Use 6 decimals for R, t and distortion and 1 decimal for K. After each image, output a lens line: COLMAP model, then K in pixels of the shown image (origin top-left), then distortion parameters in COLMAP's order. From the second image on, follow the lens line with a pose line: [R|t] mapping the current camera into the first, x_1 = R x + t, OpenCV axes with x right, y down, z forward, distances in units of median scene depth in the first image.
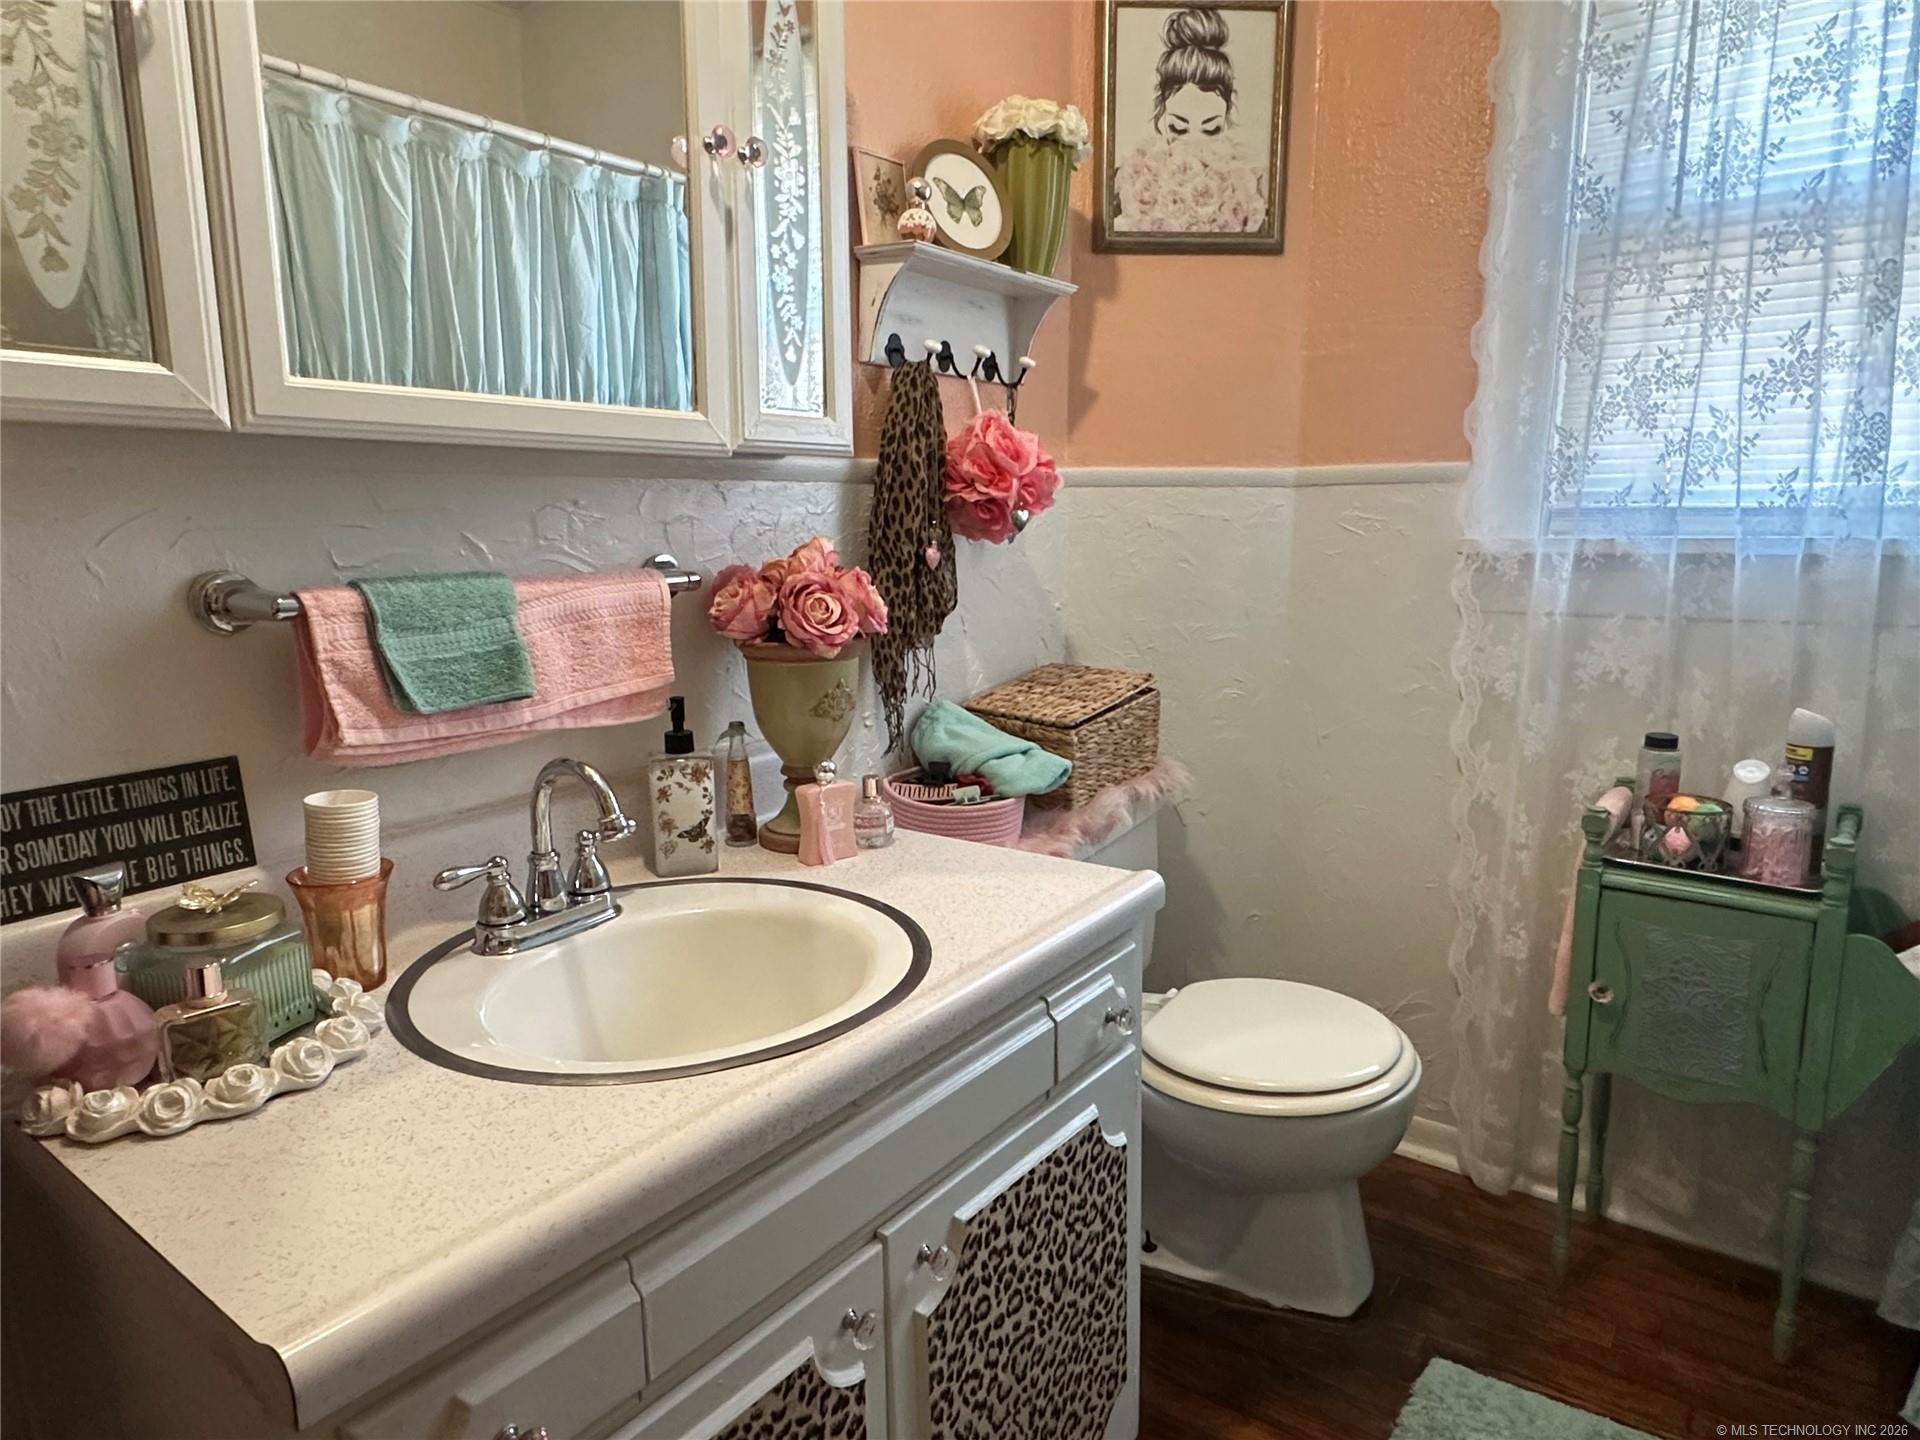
lens RADIAL K [[1177.6, 0, 962.9], [0, 1177.6, 735.2], [0, 0, 1]] dist [0.000150, -0.002327]
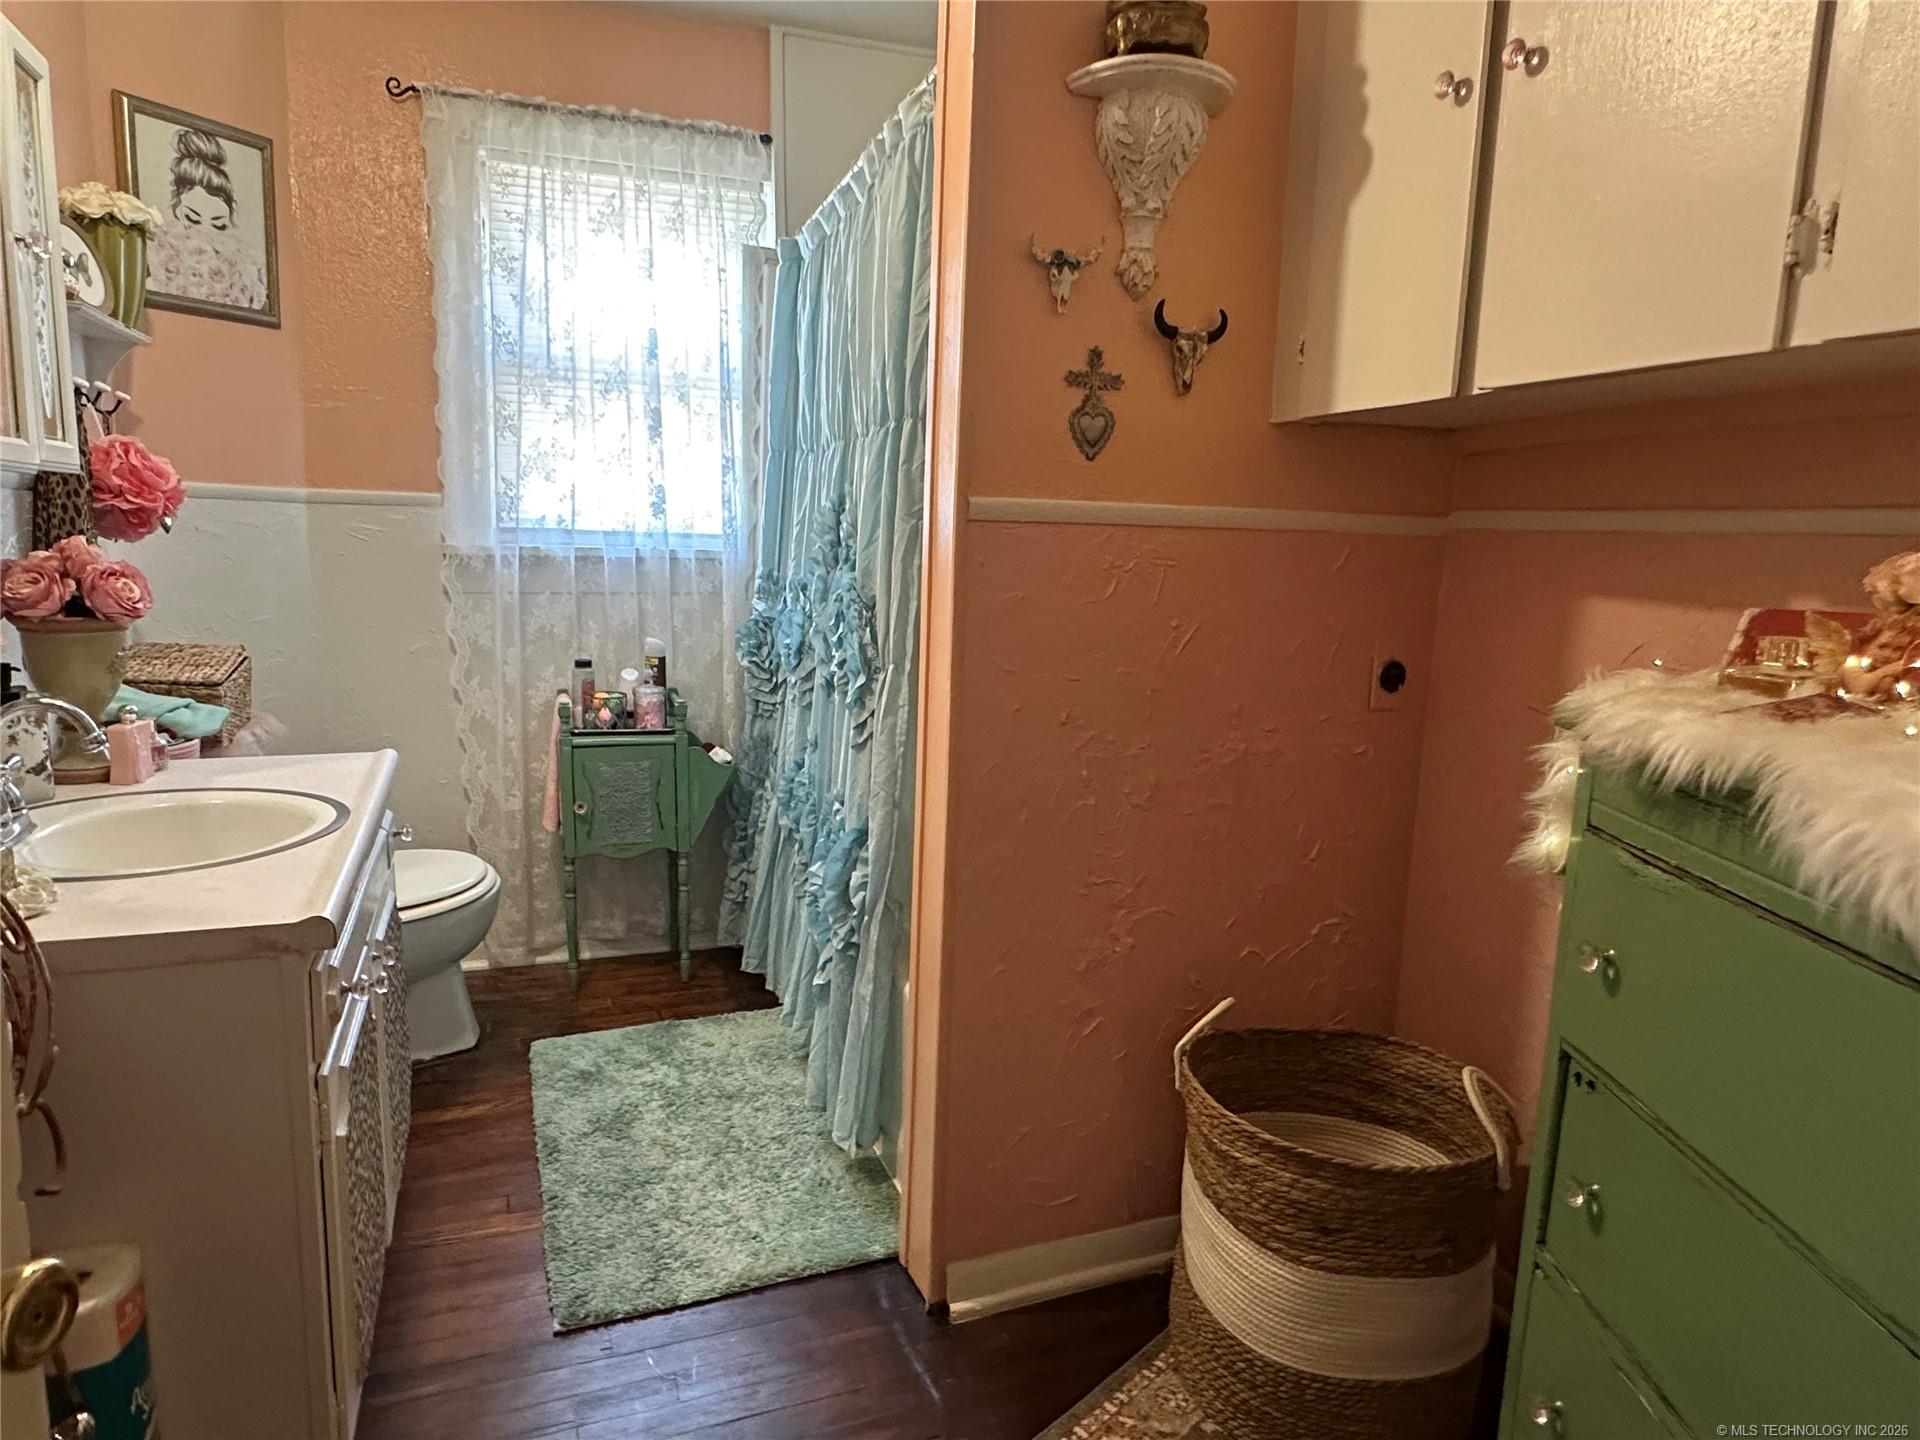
lens RADIAL K [[1161.3, 0, 938.0], [0, 1161.3, 725.7], [0, 0, 1]] dist [-0.000936, 0.000271]
pose [[0.544759, -0.112898, 0.830959, -0.537473], [0.119983, 0.991195, 0.056010, 0.061230], [-0.829965, 0.069189, 0.553508, -0.364261]]
